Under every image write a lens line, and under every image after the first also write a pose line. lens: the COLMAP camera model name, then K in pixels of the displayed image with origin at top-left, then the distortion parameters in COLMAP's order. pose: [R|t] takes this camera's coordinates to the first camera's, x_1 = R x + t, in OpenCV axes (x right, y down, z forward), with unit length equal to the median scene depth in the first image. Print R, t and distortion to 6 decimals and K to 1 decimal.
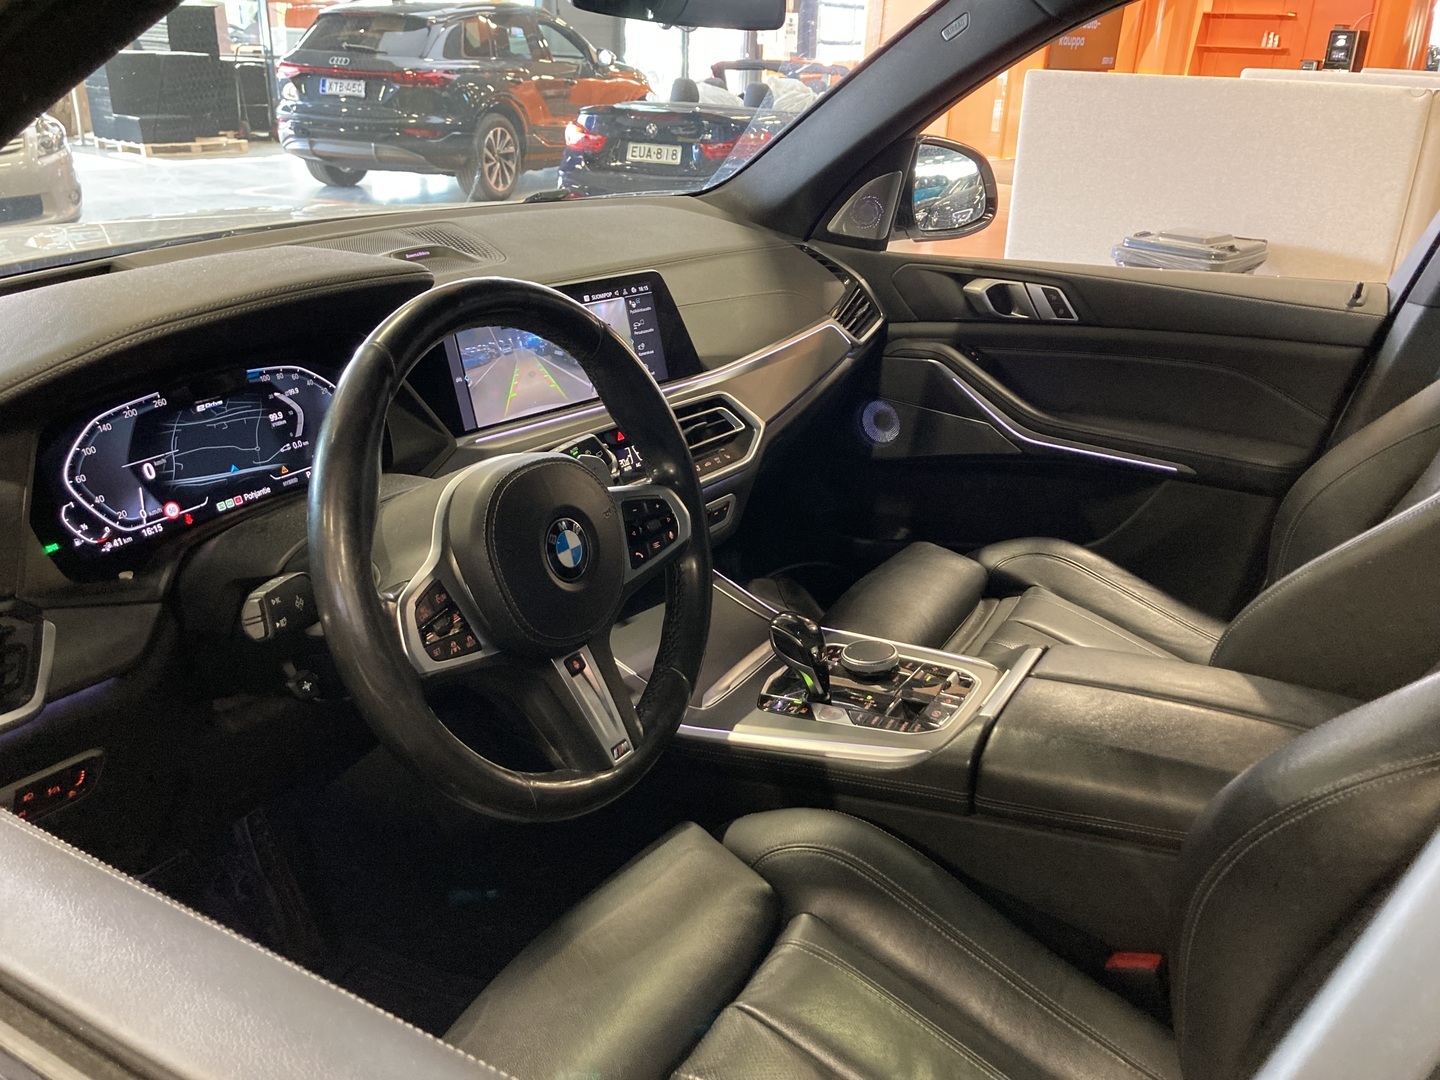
lens RADIAL K [[1143.1, 0, 720.0], [0, 1143.1, 540.0], [0, 0, 1]] dist [-0.011009, -0.008853]
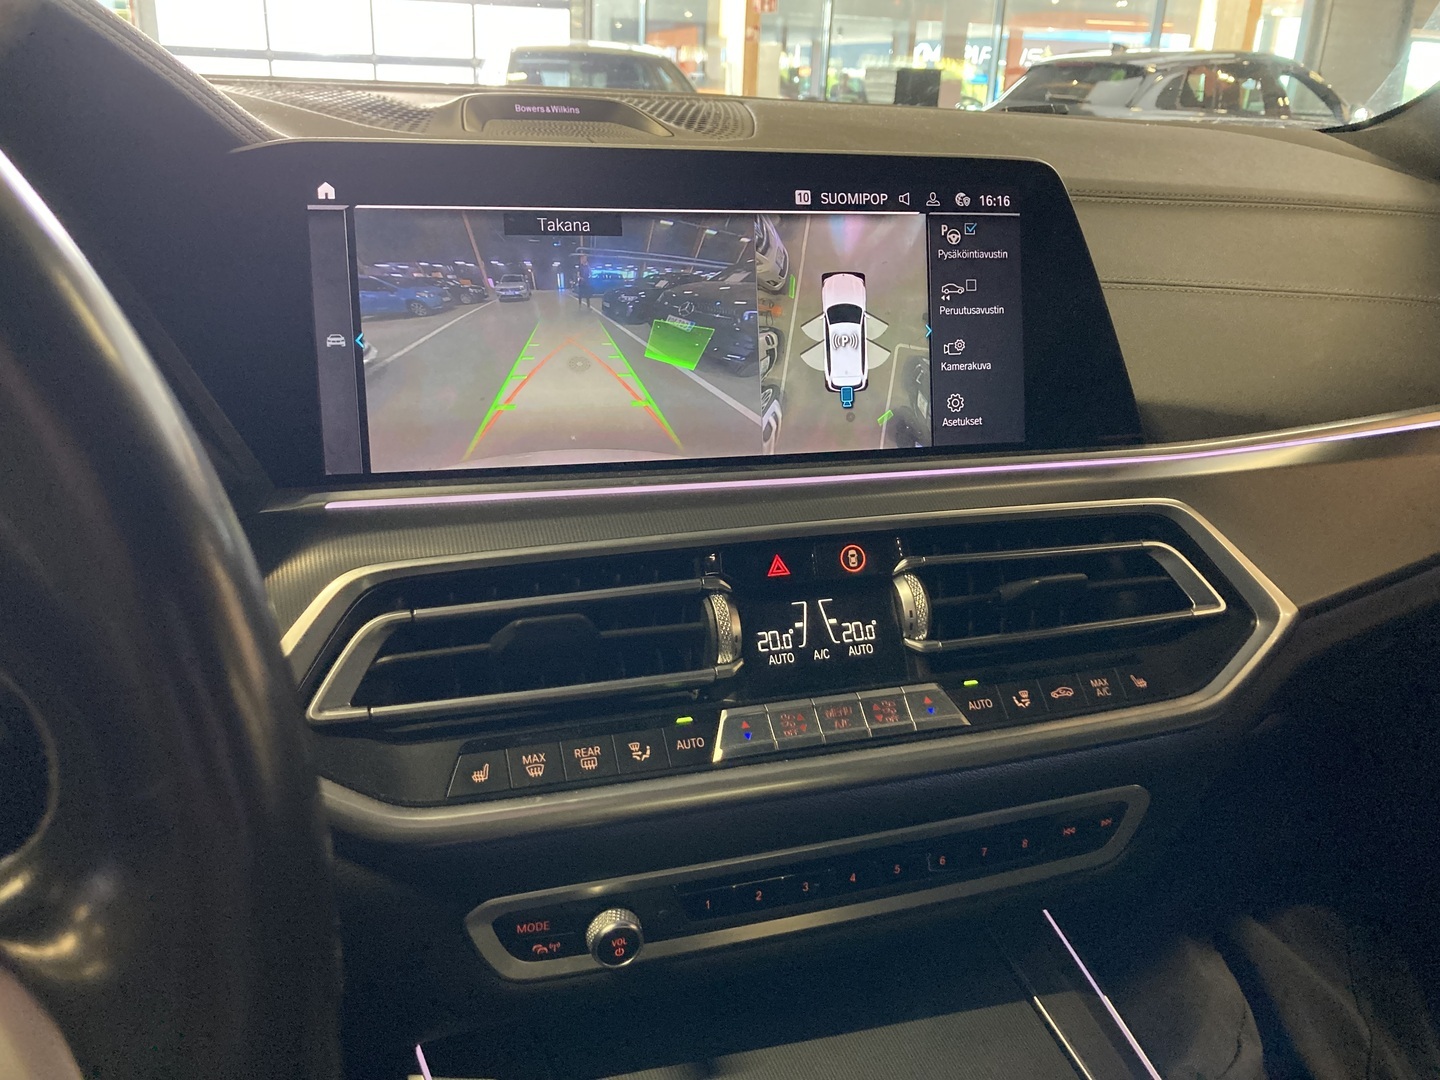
lens RADIAL K [[1143.1, 0, 720.0], [0, 1143.1, 540.0], [0, 0, 1]] dist [-0.011009, -0.008853]
pose [[0.828838, 0.189633, -0.526371, 0.079940], [-0.222534, 0.974925, 0.000824, -0.089688], [0.513328, 0.116452, 0.850255, 0.645075]]
